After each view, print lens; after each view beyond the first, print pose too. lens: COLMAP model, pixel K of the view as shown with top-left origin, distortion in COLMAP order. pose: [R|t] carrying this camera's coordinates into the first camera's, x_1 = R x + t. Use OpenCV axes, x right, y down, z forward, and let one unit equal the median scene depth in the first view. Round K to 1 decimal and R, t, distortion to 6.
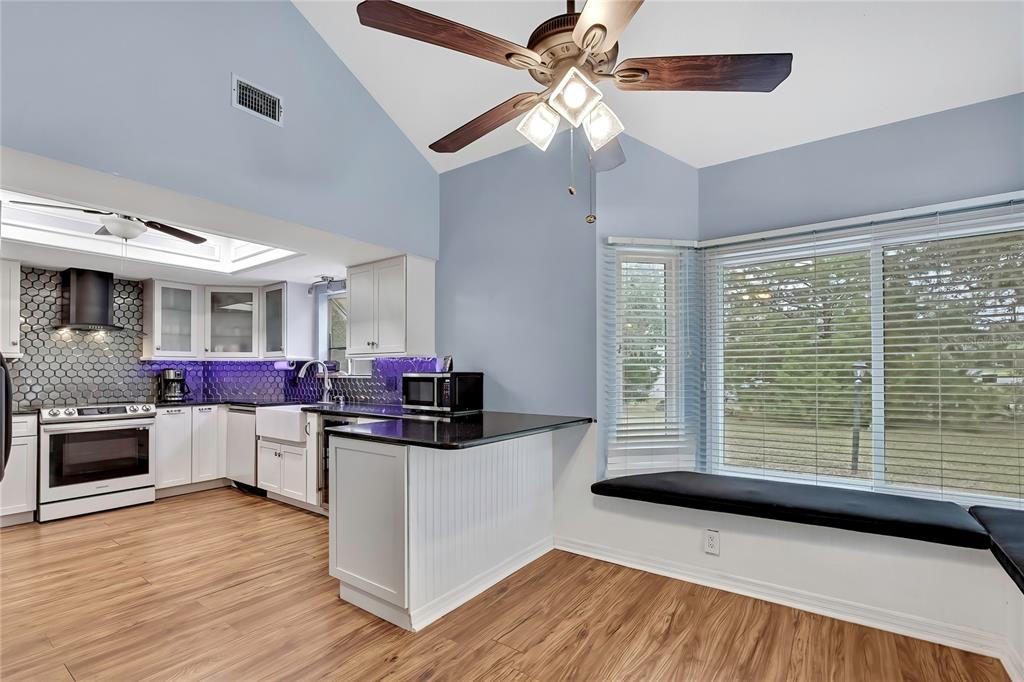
lens RADIAL K [[468.8, 0, 514.6], [0, 468.8, 368.4], [0, 0, 1]] dist [-0.000600, -0.000103]
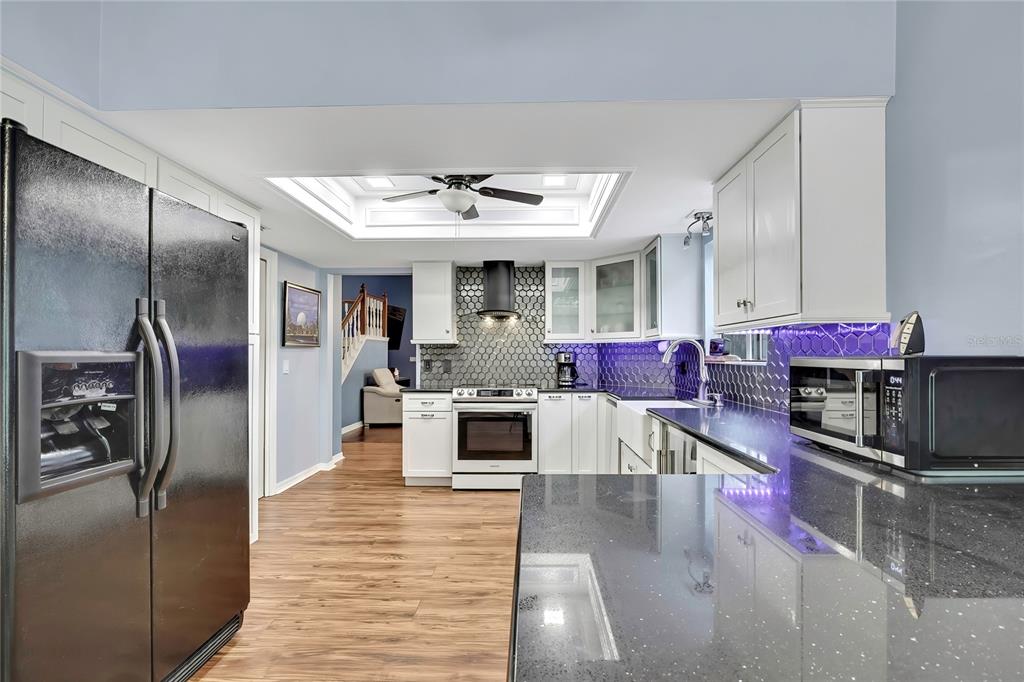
lens RADIAL K [[458.3, 0, 515.6], [0, 458.3, 352.1], [0, 0, 1]] dist [-0.000563, 0.000104]
pose [[0.564002, -0.006374, -0.825749, -0.015530], [0.007975, 0.999966, -0.002272, 0.002961], [0.825735, -0.005304, 0.564033, 0.499462]]
